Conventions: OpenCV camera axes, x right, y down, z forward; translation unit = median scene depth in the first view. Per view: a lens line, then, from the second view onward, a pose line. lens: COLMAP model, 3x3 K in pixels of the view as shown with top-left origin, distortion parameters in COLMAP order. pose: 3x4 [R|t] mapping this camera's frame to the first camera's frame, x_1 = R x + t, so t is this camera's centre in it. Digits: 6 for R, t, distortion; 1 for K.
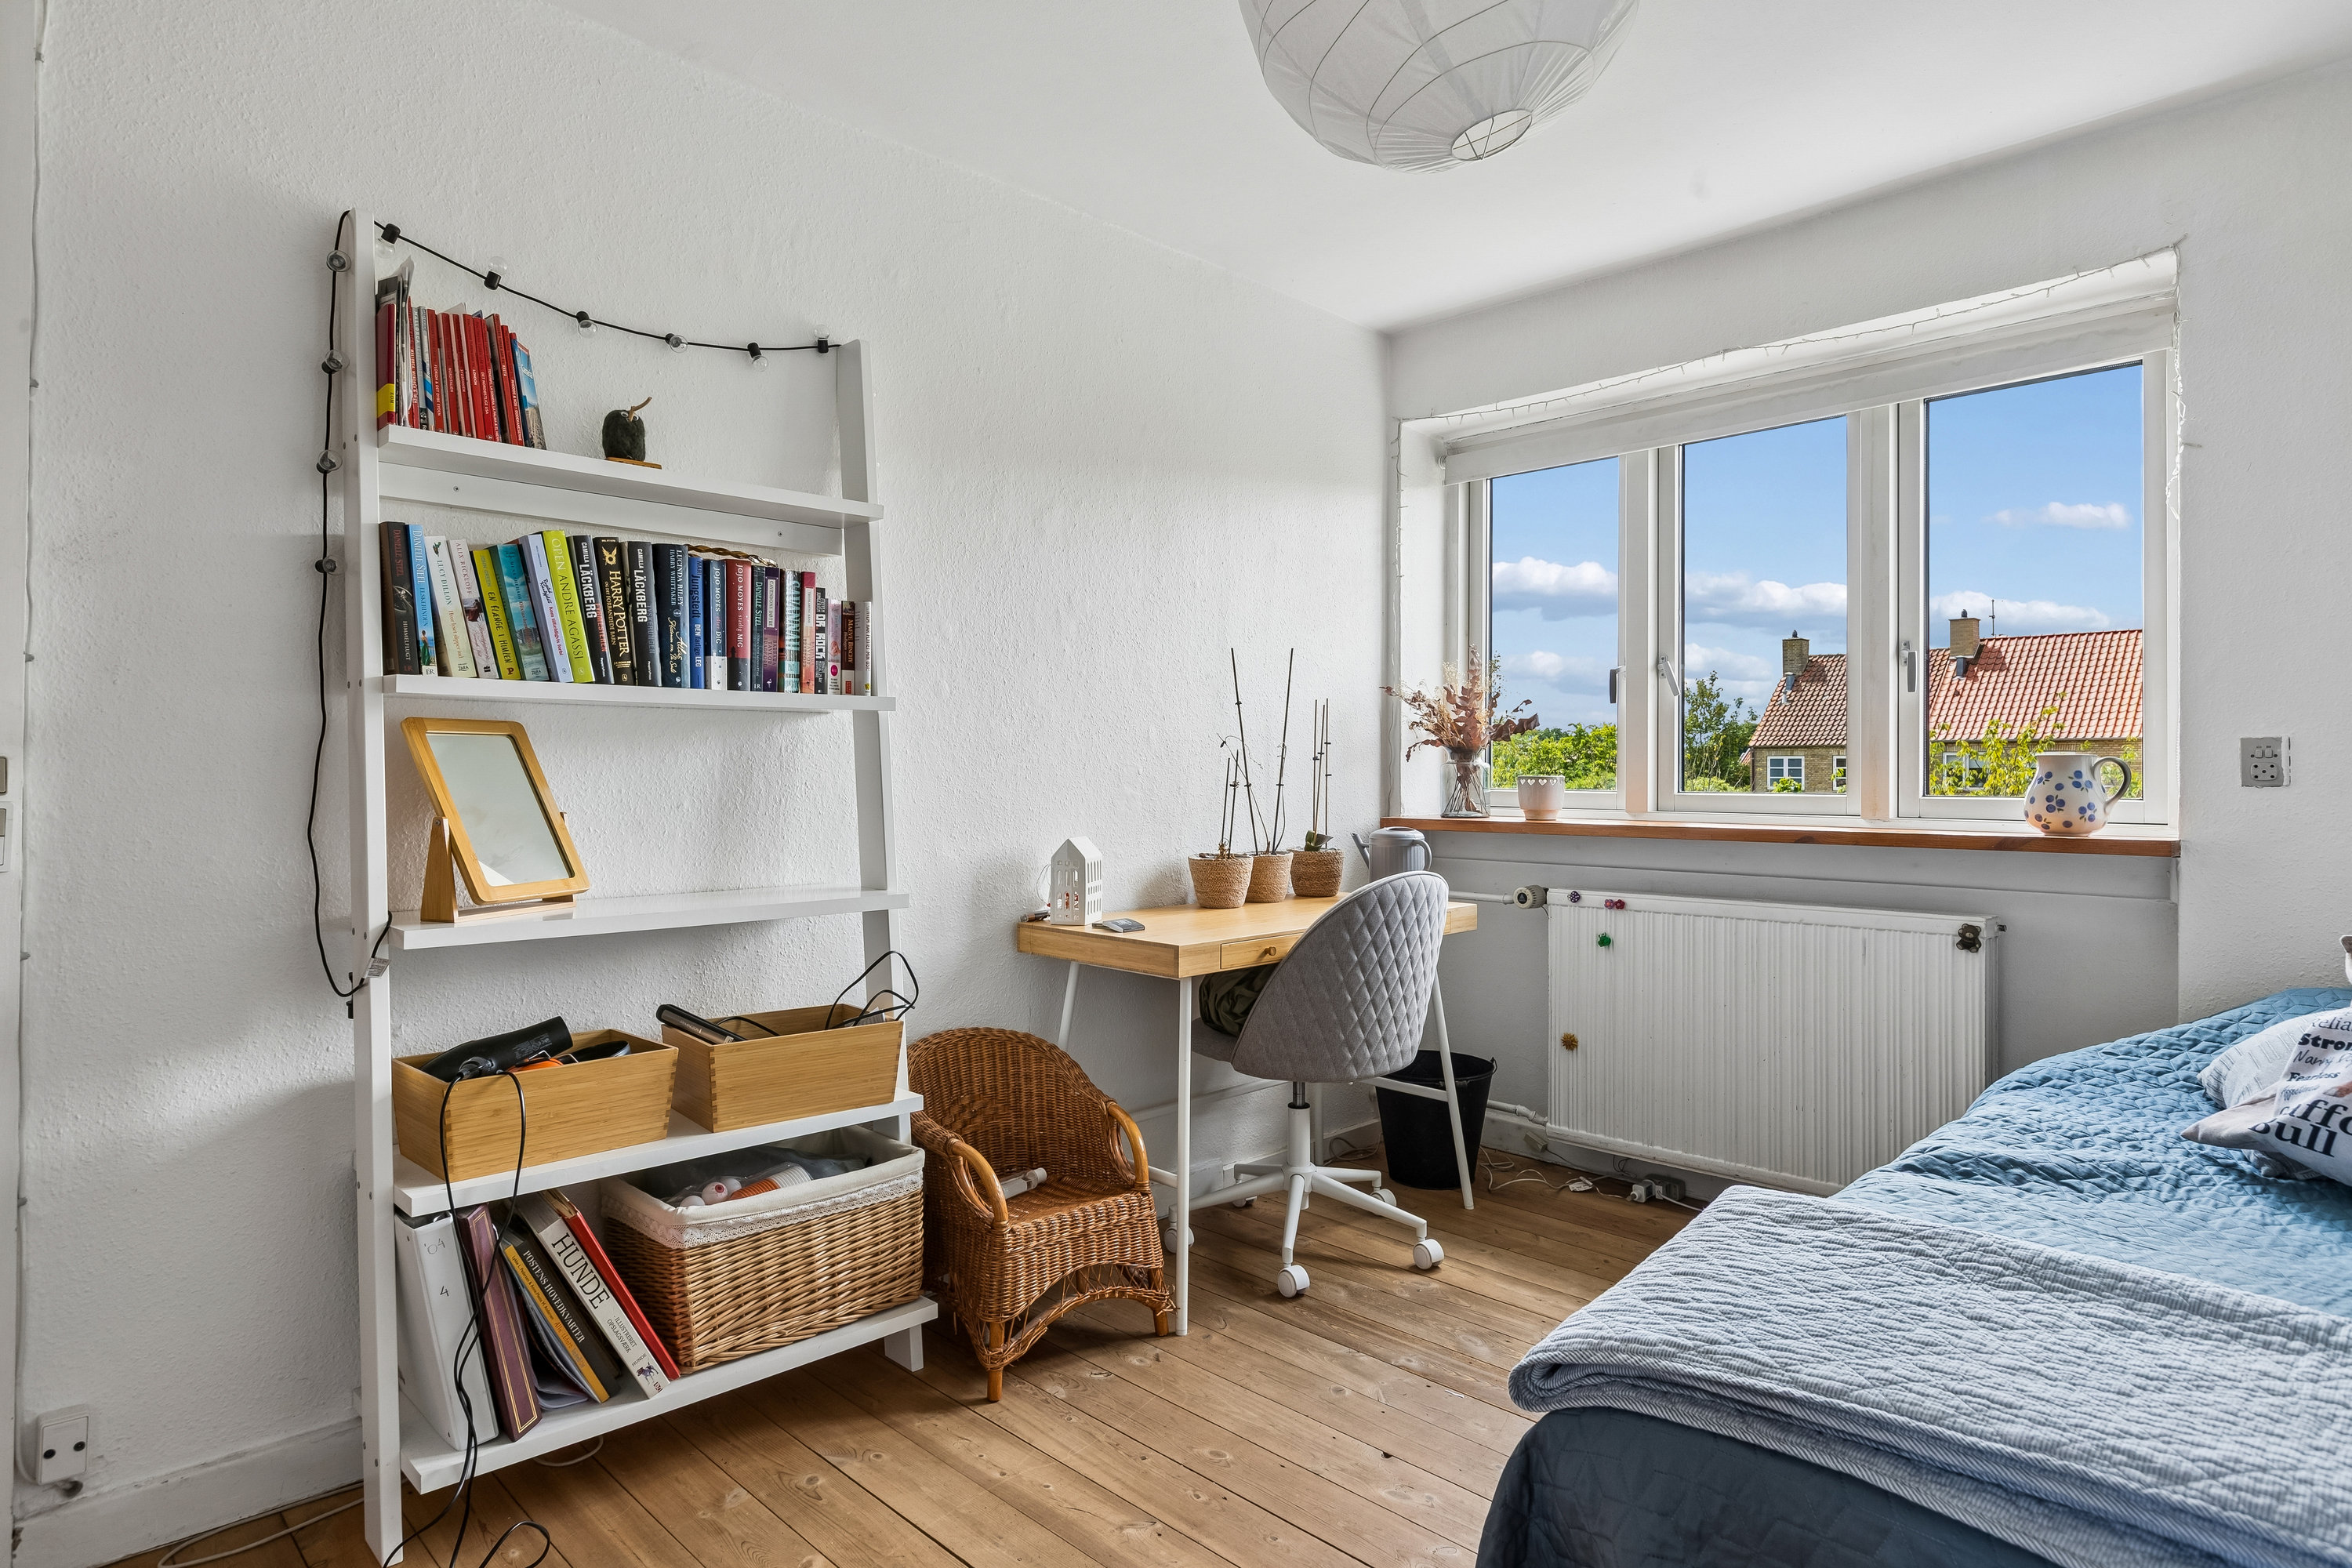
lens RADIAL K [[1363.3, 0, 1254.7], [0, 1363.3, 771.3], [0, 0, 1]] dist [0.001744, -0.001924]
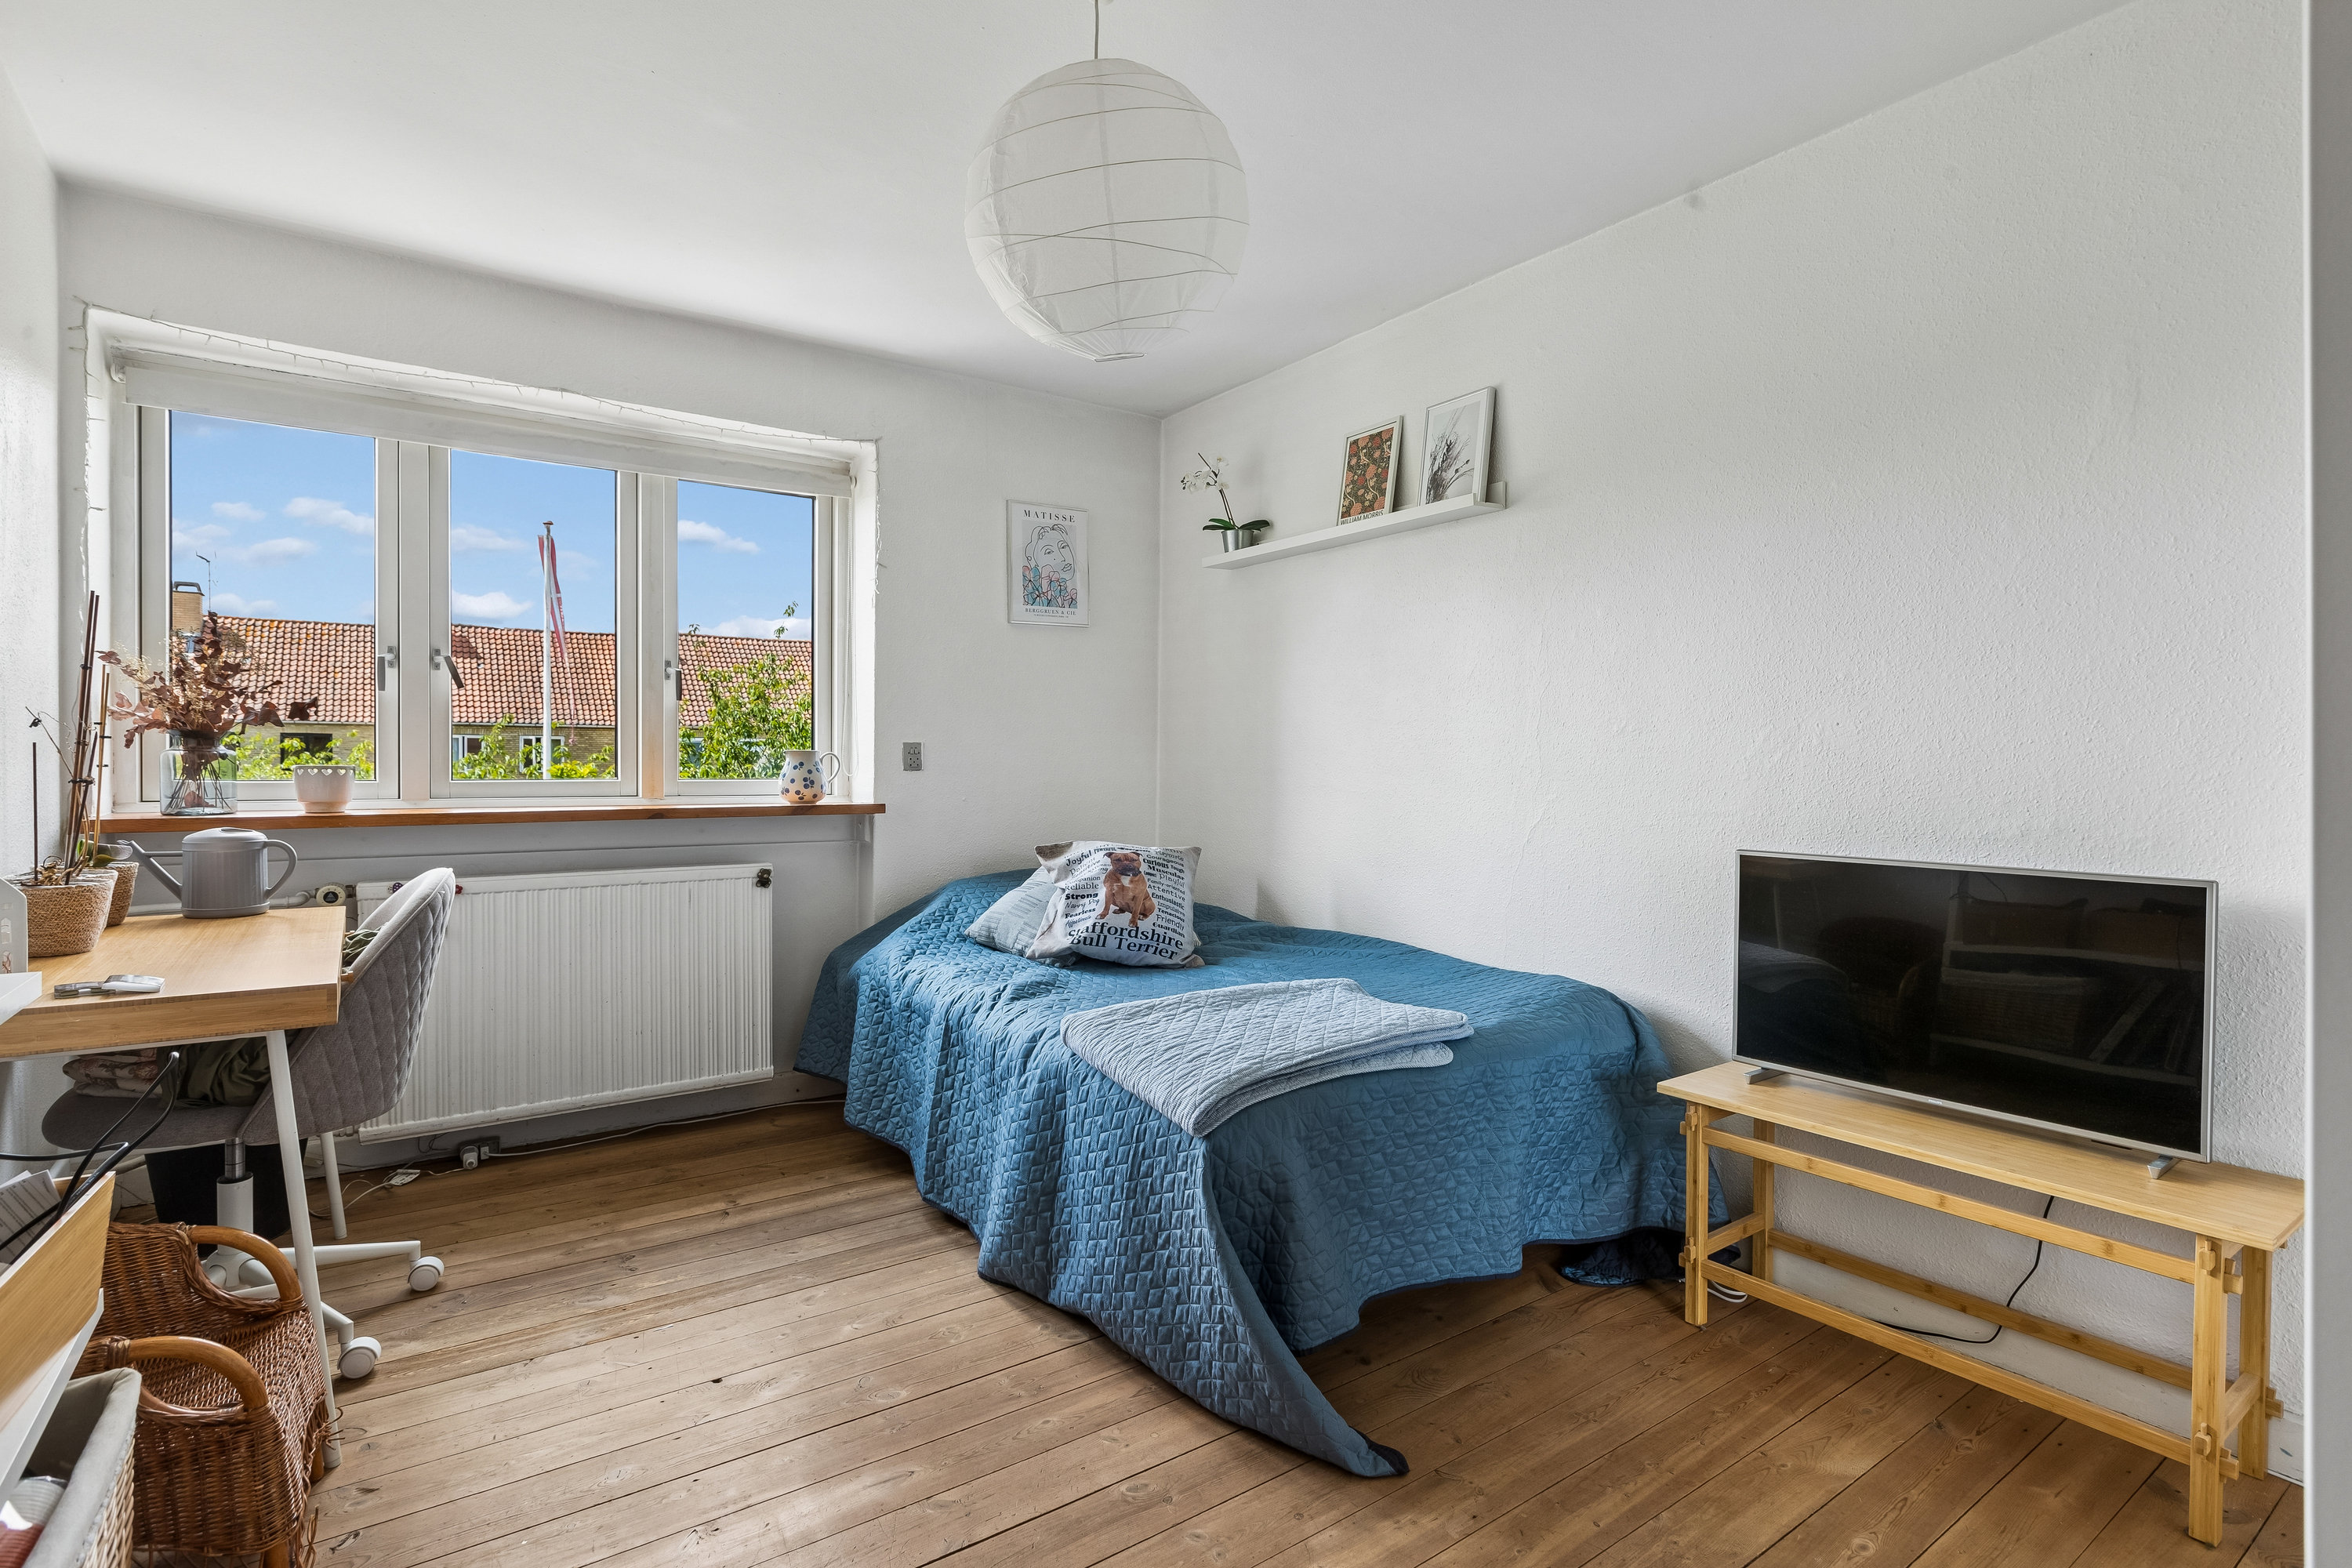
lens RADIAL K [[1152.8, 0, 1170.6], [0, 1152.8, 792.5], [0, 0, 1]] dist [0.002135, 0.000989]
pose [[0.174265, -0.028225, 0.984294, -0.538259], [-0.006202, 0.999538, 0.029760, -0.005370], [-0.984679, -0.011290, 0.174010, 0.342239]]
